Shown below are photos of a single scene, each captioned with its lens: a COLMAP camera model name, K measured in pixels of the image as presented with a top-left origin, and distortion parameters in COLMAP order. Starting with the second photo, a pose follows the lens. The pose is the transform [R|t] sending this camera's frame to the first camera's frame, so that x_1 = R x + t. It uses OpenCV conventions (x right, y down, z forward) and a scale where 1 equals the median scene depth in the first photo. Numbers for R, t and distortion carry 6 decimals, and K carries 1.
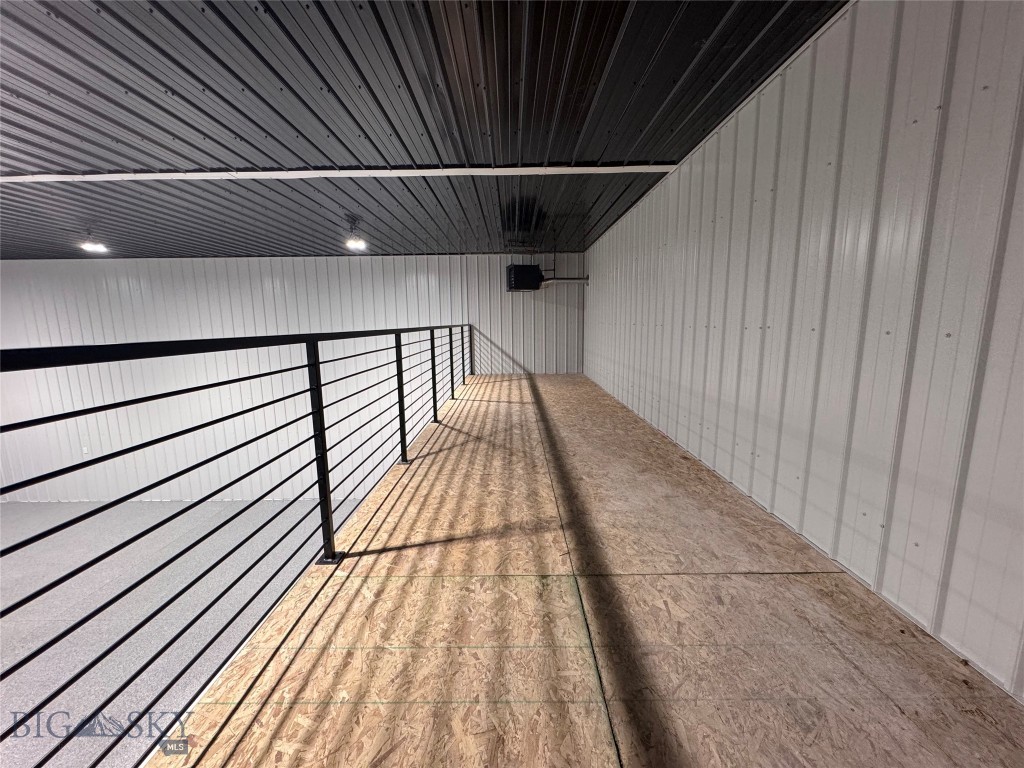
lens RADIAL K [[406.2, 0, 512.0], [0, 406.2, 384.0], [0, 0, 1]] dist [-0.001595, -0.000014]
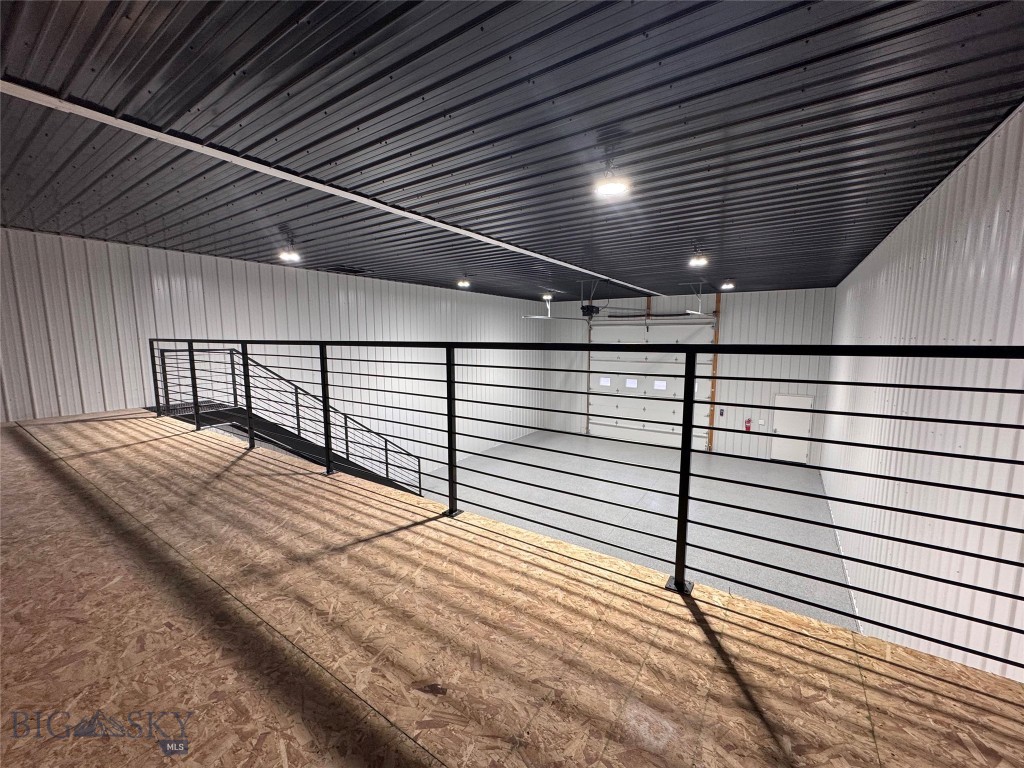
lens RADIAL K [[406.2, 0, 512.0], [0, 406.2, 384.0], [0, 0, 1]] dist [-0.001595, -0.000014]
pose [[-0.557801, 0.108493, -0.822853, 0.377285], [-0.119626, 0.970558, 0.209061, -0.453560], [0.821309, 0.215049, -0.528400, 3.002150]]
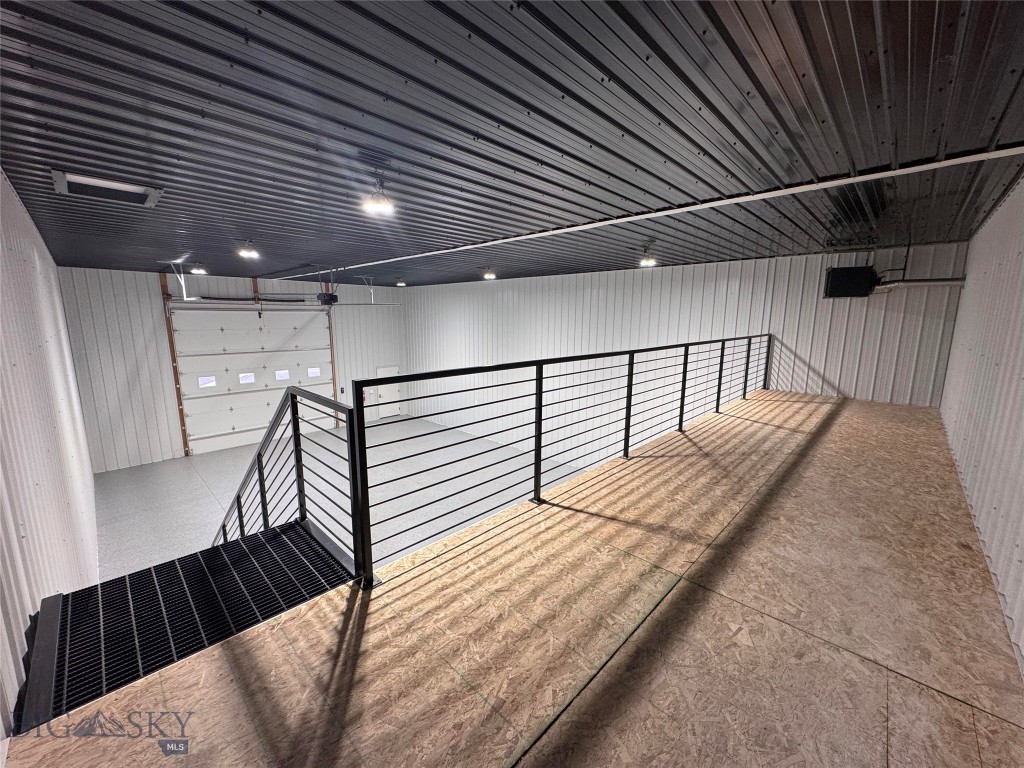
lens RADIAL K [[406.2, 0, 512.0], [0, 406.2, 384.0], [0, 0, 1]] dist [-0.001595, -0.000014]
pose [[0.720064, 0.132031, -0.681231, 0.395556], [-0.120089, 0.990629, 0.065062, -0.088469], [0.683438, 0.034959, 0.729171, -0.187339]]
